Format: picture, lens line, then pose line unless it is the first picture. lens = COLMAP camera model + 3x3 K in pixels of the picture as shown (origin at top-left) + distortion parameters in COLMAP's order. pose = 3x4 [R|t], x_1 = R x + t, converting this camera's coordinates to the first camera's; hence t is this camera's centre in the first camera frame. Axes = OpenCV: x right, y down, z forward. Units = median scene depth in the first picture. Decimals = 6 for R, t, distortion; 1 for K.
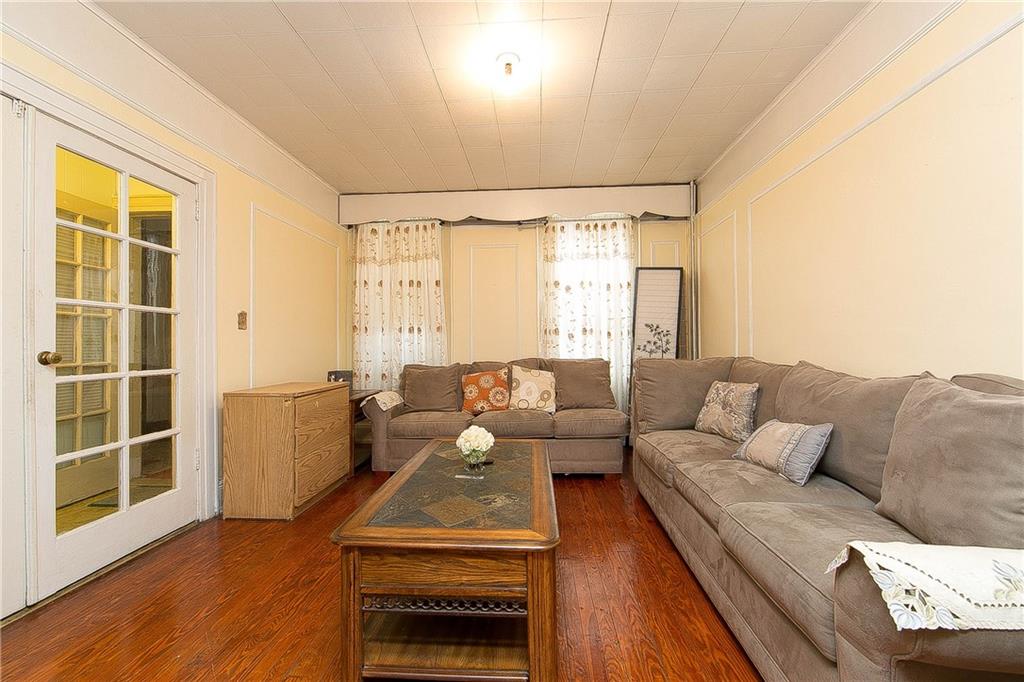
lens RADIAL K [[398.6, 0, 512.0], [0, 398.6, 341.0], [0, 0, 1]] dist [-0.012460, 0.000024]
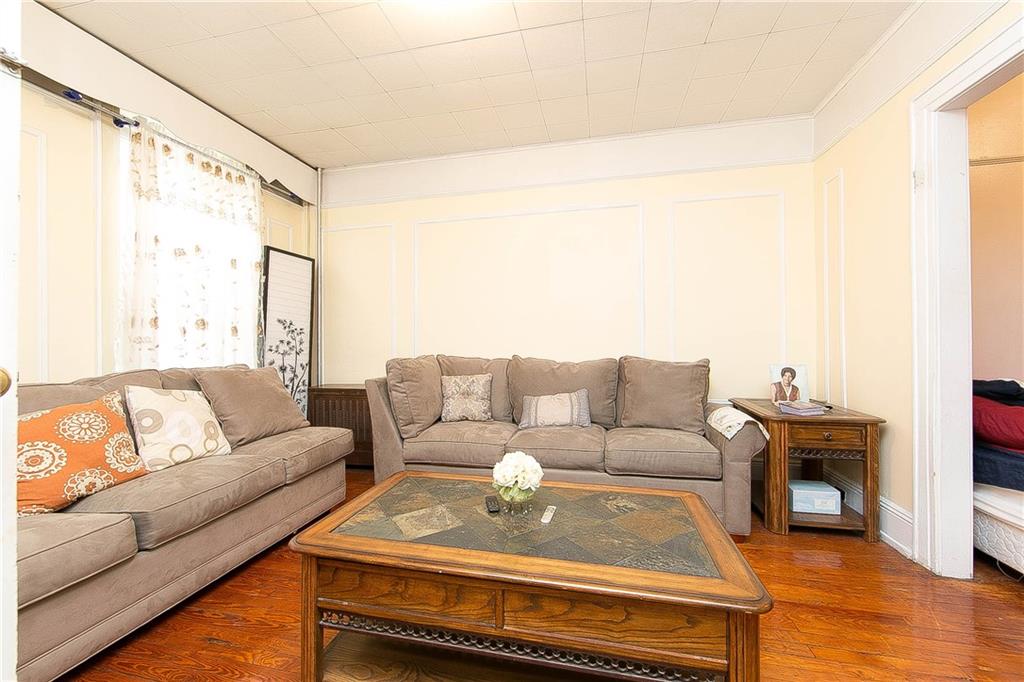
lens RADIAL K [[398.6, 0, 512.0], [0, 398.6, 341.0], [0, 0, 1]] dist [-0.012460, 0.000024]
pose [[0.159676, 0.010271, 0.987116, -0.380577], [-0.005644, 0.999939, -0.009491, 0.006326], [-0.987153, -0.004056, 0.159724, 0.410151]]
